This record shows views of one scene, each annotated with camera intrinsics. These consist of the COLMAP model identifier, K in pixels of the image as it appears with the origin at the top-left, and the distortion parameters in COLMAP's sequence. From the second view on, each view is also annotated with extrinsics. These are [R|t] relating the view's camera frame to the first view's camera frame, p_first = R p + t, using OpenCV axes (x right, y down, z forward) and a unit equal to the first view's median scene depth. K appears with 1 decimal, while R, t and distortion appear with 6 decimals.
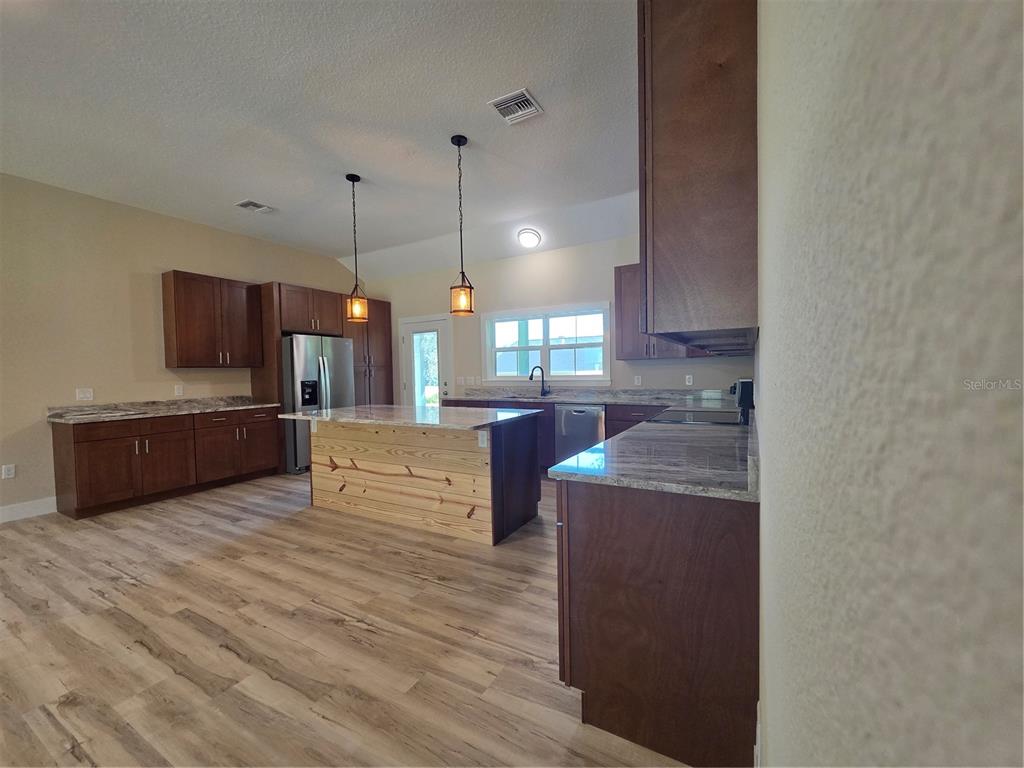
lens RADIAL K [[421.3, 0, 511.9], [0, 421.3, 383.1], [0, 0, 1]] dist [0.002631, -0.001243]
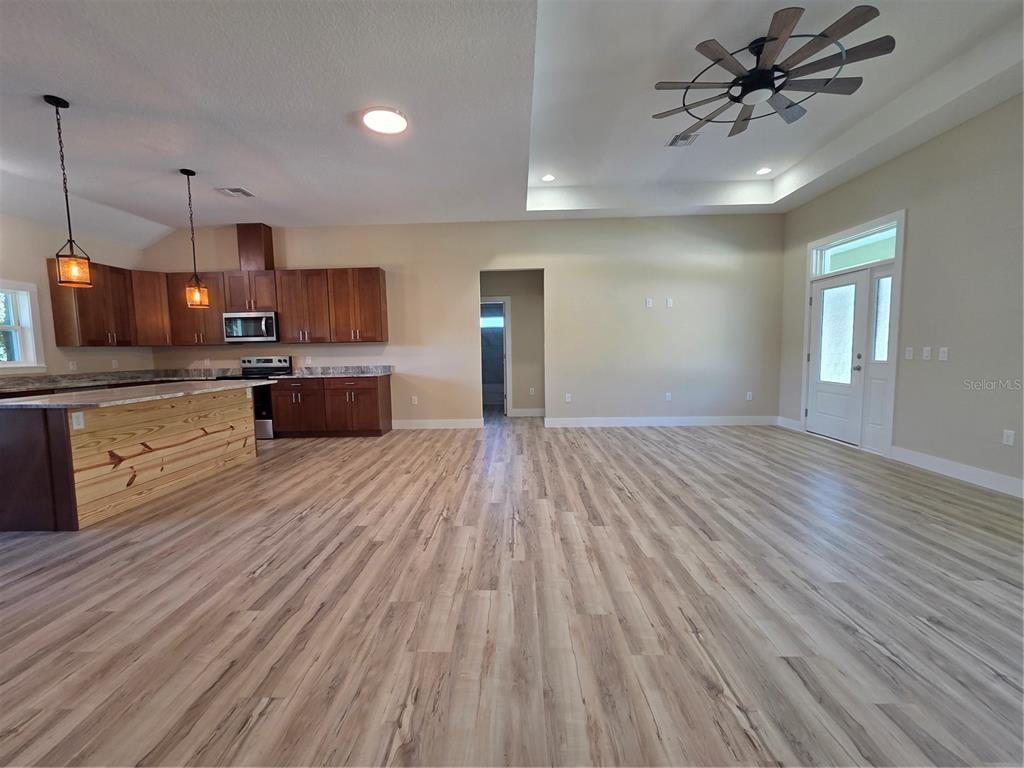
lens RADIAL K [[421.3, 0, 508.5], [0, 421.3, 385.6], [0, 0, 1]] dist [0.002631, -0.001243]
pose [[-0.472944, -0.048283, 0.879768, -1.683011], [0.053814, 0.995050, 0.083539, 0.020711], [-0.879447, 0.086853, -0.468005, 0.761876]]
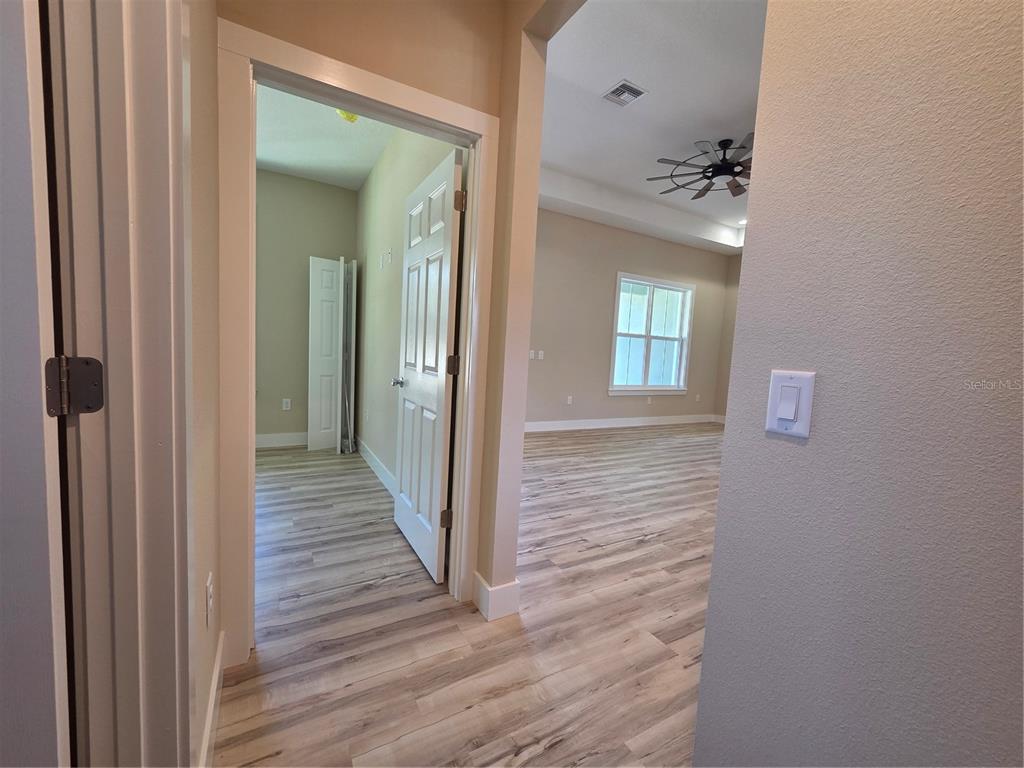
lens RADIAL K [[421.3, 0, 509.4], [0, 421.3, 382.2], [0, 0, 1]] dist [0.002631, -0.001243]
pose [[-0.511241, 0.060863, -0.857280, 0.317974], [-0.069976, 0.991230, 0.112103, 0.017767], [0.856584, 0.117300, -0.502498, -0.007790]]
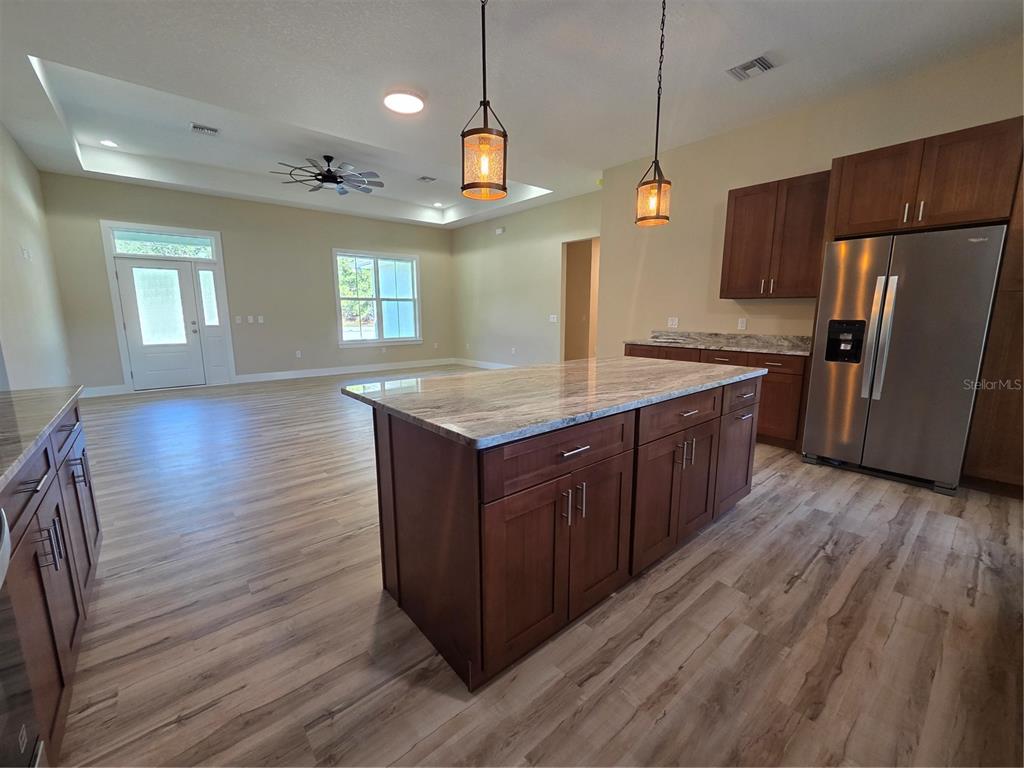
lens RADIAL K [[421.3, 0, 509.0], [0, 421.3, 381.8], [0, 0, 1]] dist [0.002631, -0.001243]
pose [[-0.349672, 0.176729, -0.920052, 0.366704], [-0.018876, 0.980519, 0.195518, -0.041551], [0.936682, 0.085734, -0.339524, 1.183017]]
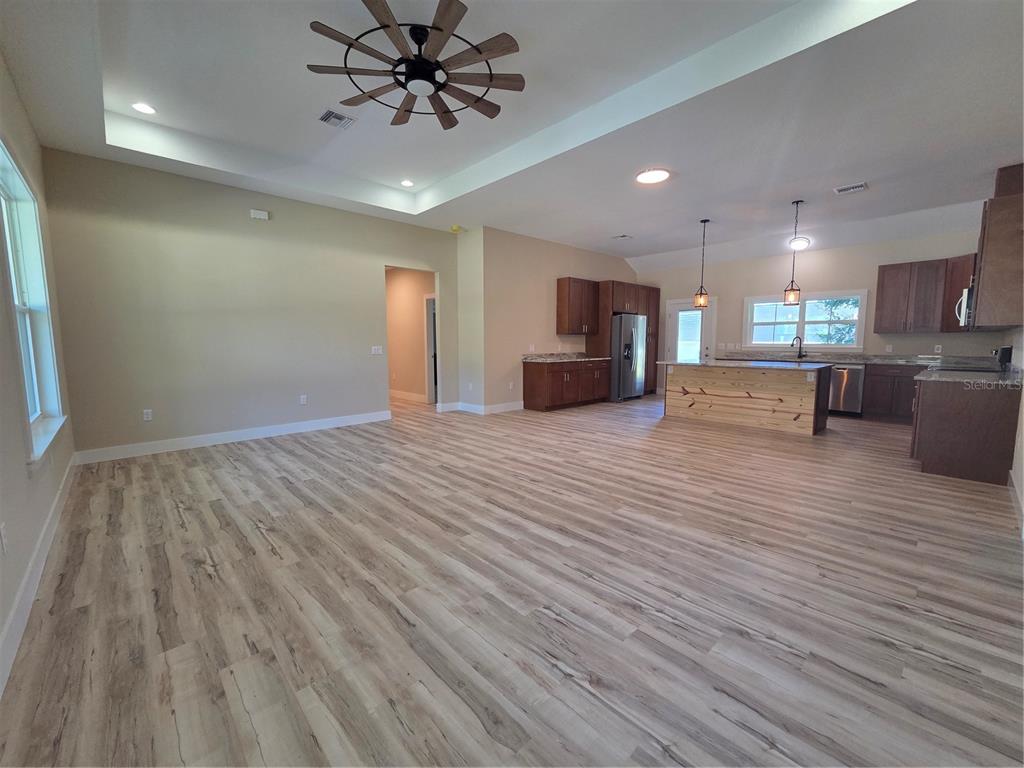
lens RADIAL K [[421.3, 0, 506.4], [0, 421.3, 385.2], [0, 0, 1]] dist [0.002631, -0.001243]
pose [[0.952032, 0.049935, -0.301898, -0.664255], [-0.025799, 0.996181, 0.083415, 0.043756], [0.304910, -0.071625, 0.949684, -0.977452]]
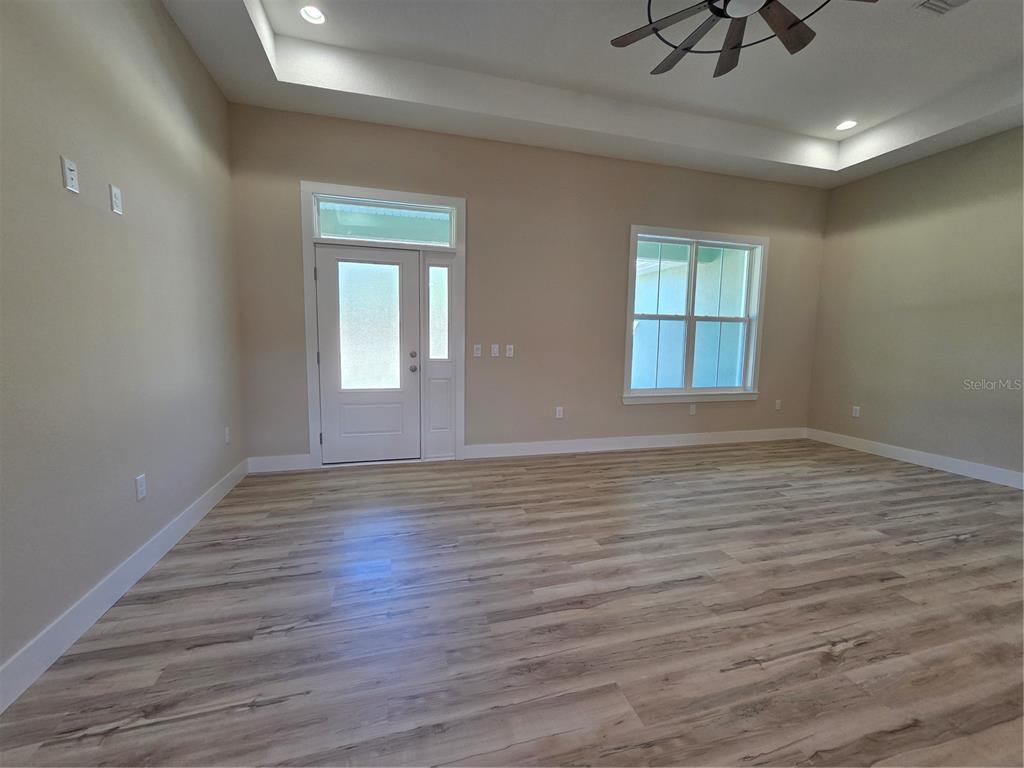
lens RADIAL K [[421.3, 0, 508.9], [0, 421.3, 384.3], [0, 0, 1]] dist [0.002631, -0.001243]
pose [[-0.701498, 0.087525, -0.707276, -0.348986], [-0.021659, 0.989353, 0.143914, 0.010743], [0.712342, 0.116275, -0.692134, 0.090686]]
